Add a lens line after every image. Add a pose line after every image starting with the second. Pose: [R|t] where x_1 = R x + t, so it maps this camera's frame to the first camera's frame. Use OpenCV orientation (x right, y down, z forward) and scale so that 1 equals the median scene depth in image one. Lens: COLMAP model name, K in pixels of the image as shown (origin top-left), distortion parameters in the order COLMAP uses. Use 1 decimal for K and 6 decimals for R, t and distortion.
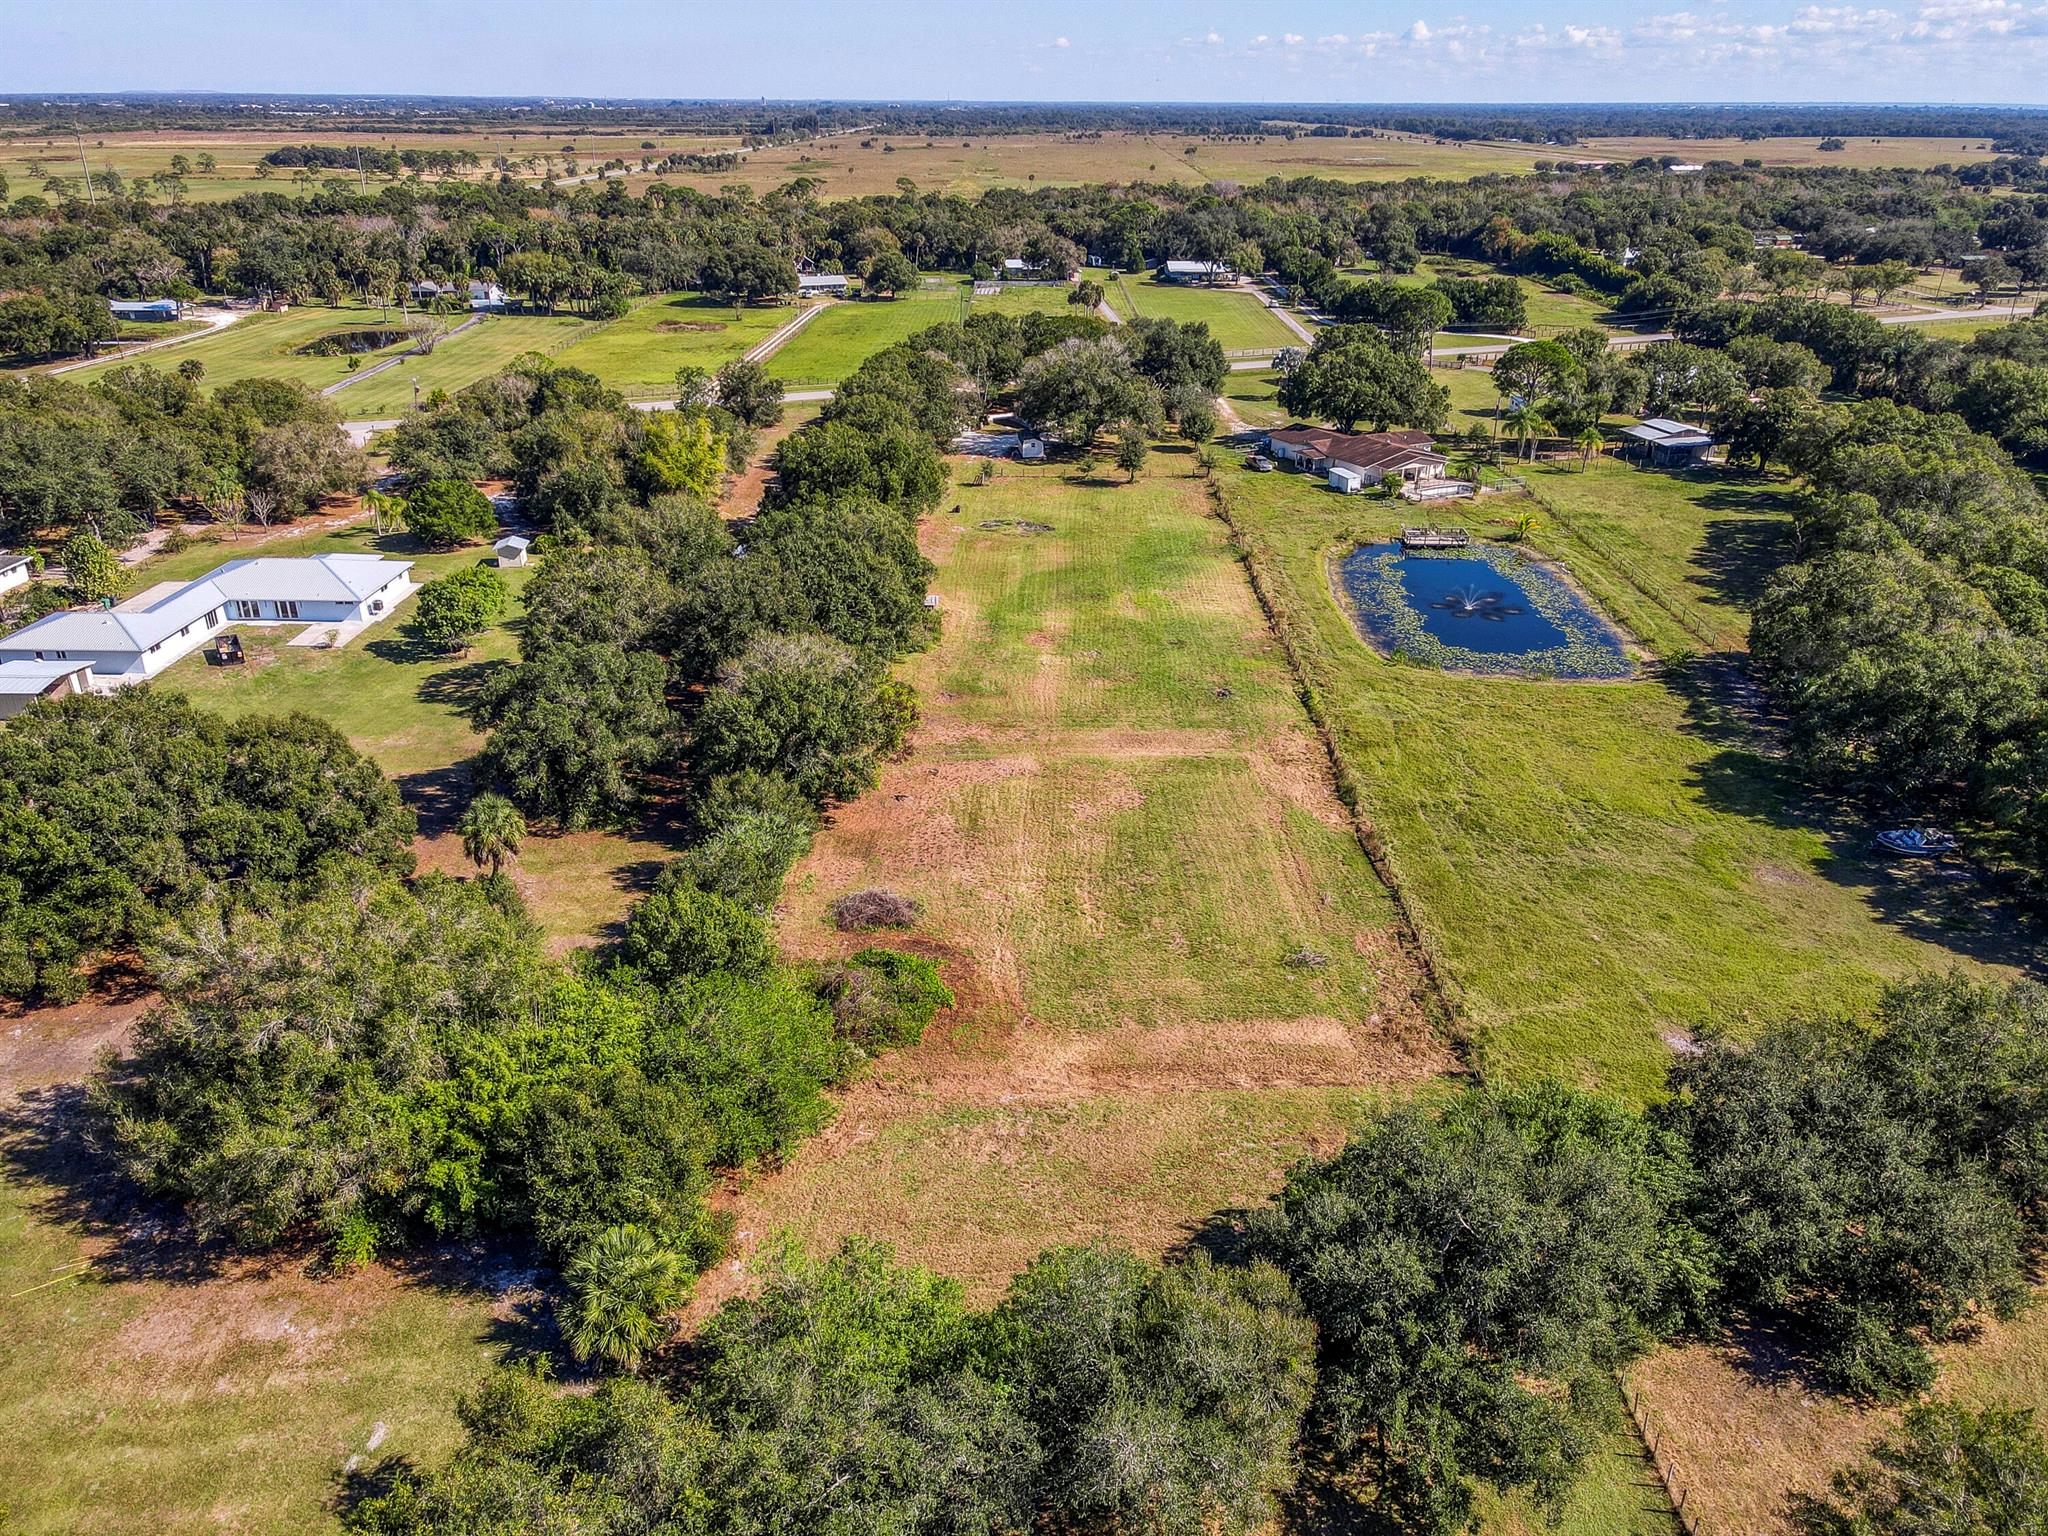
lens RADIAL K [[1433.9, 0, 1022.3], [0, 1433.9, 764.5], [0, 0, 1]] dist [0.020359, -0.003368]
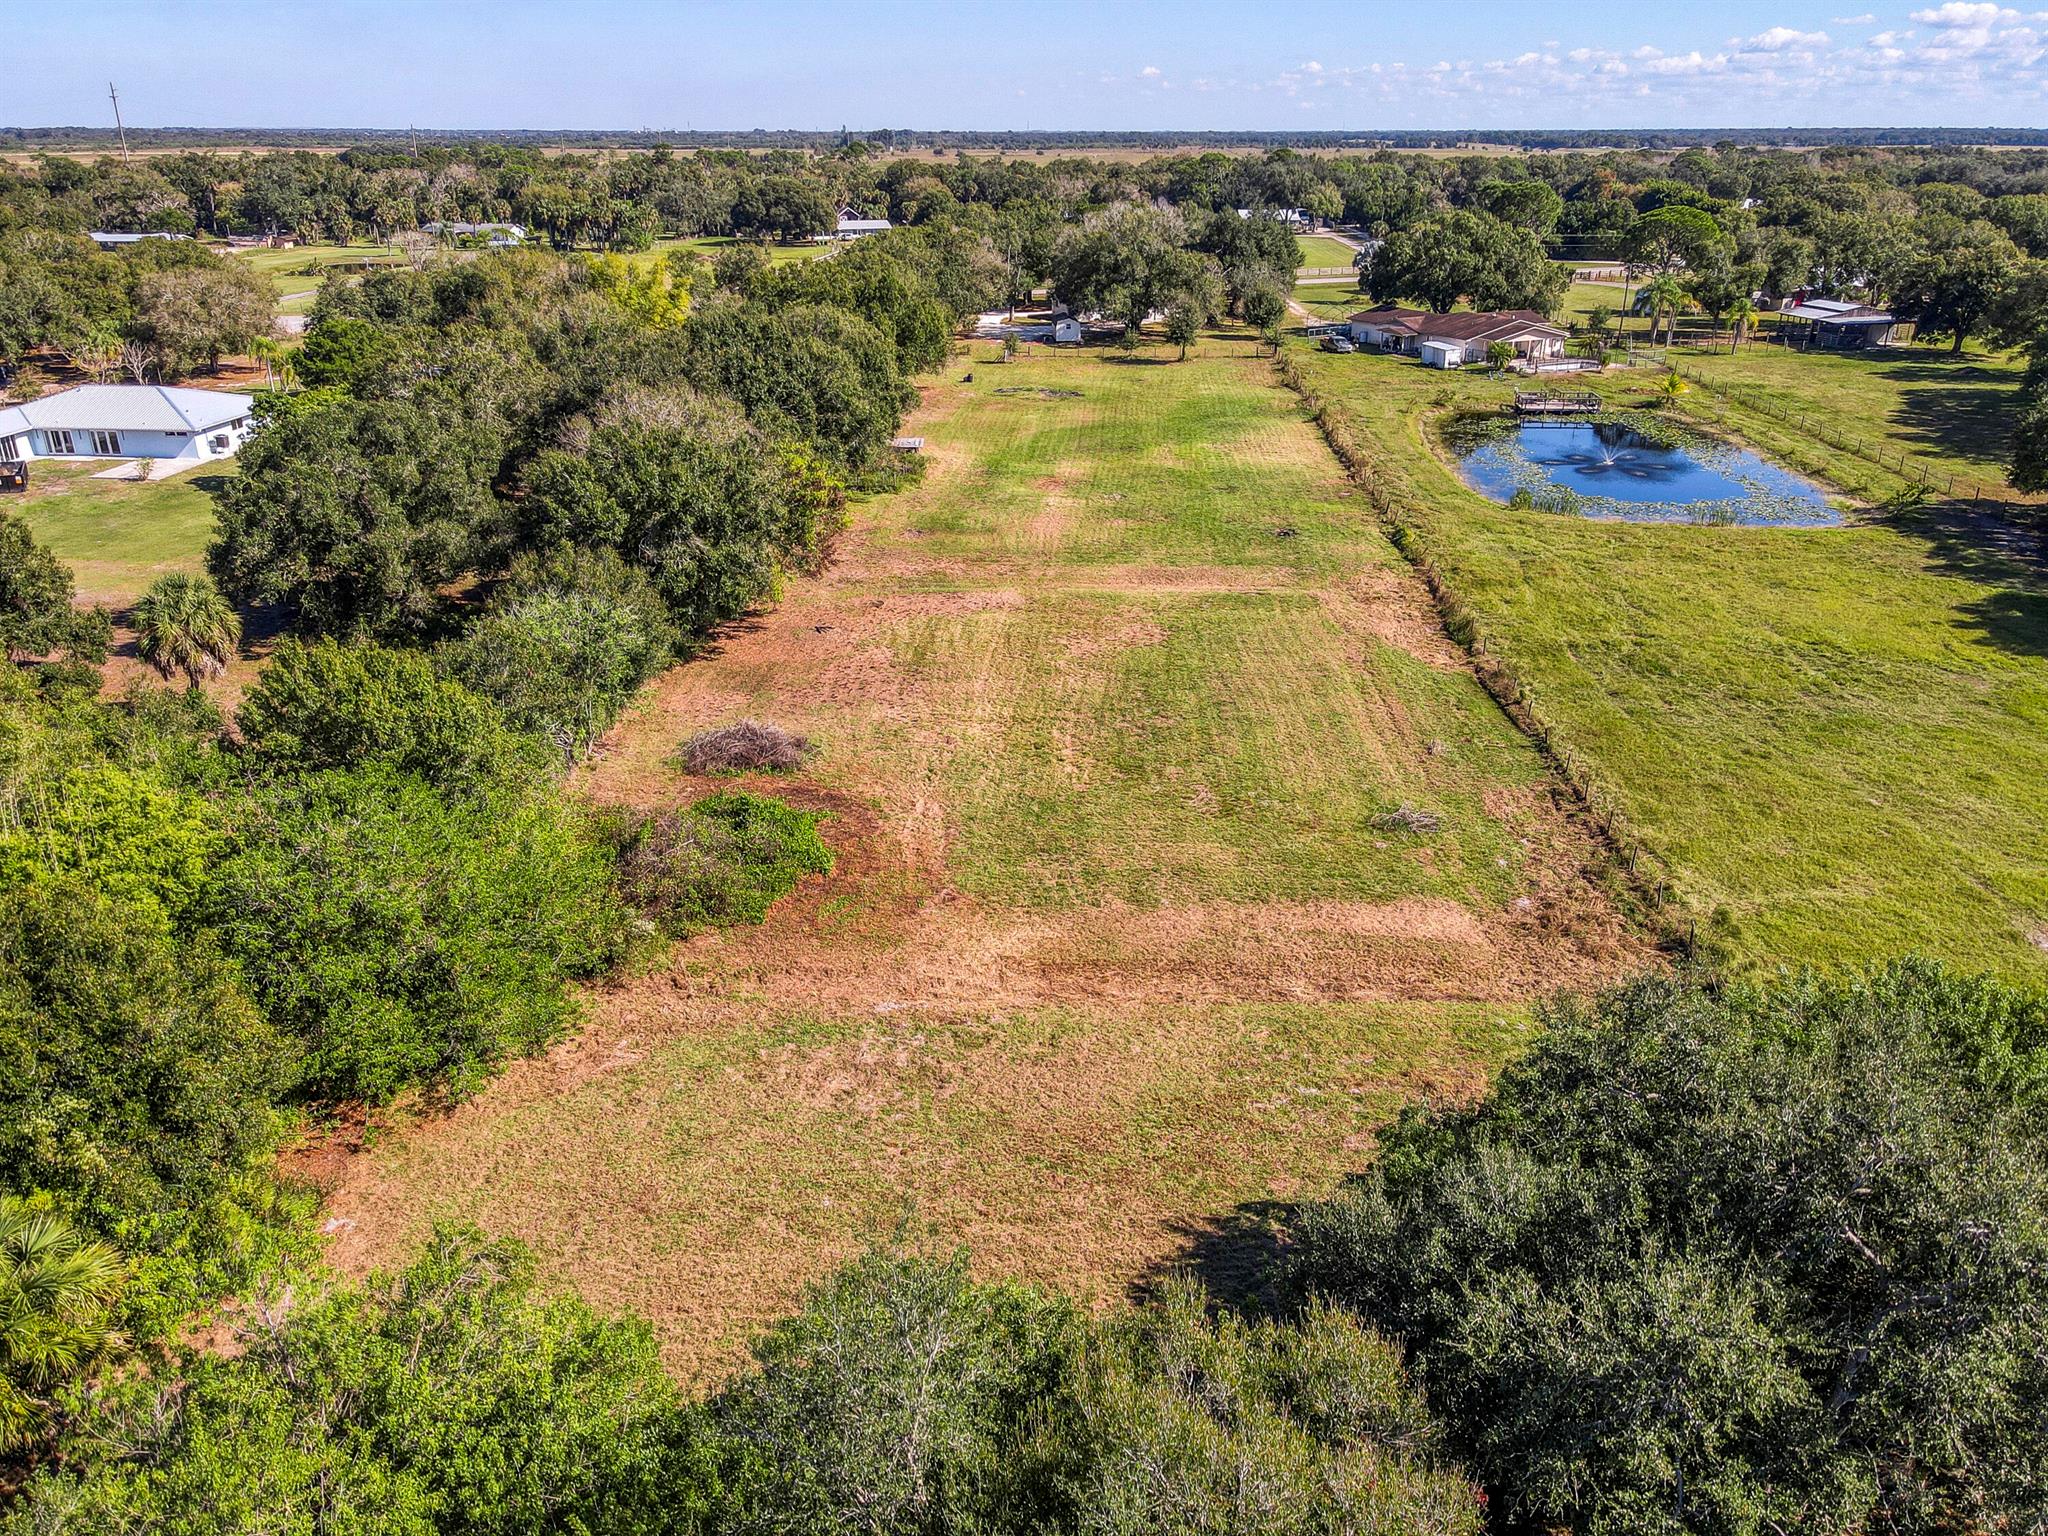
lens RADIAL K [[1433.9, 0, 1025.7], [0, 1433.9, 772.9], [0, 0, 1]] dist [0.020359, -0.003368]
pose [[0.998834, 0.014807, -0.045949, 0.050998], [-0.015363, 0.999813, -0.011784, 0.105319], [0.045766, 0.012477, 0.998874, 0.309187]]
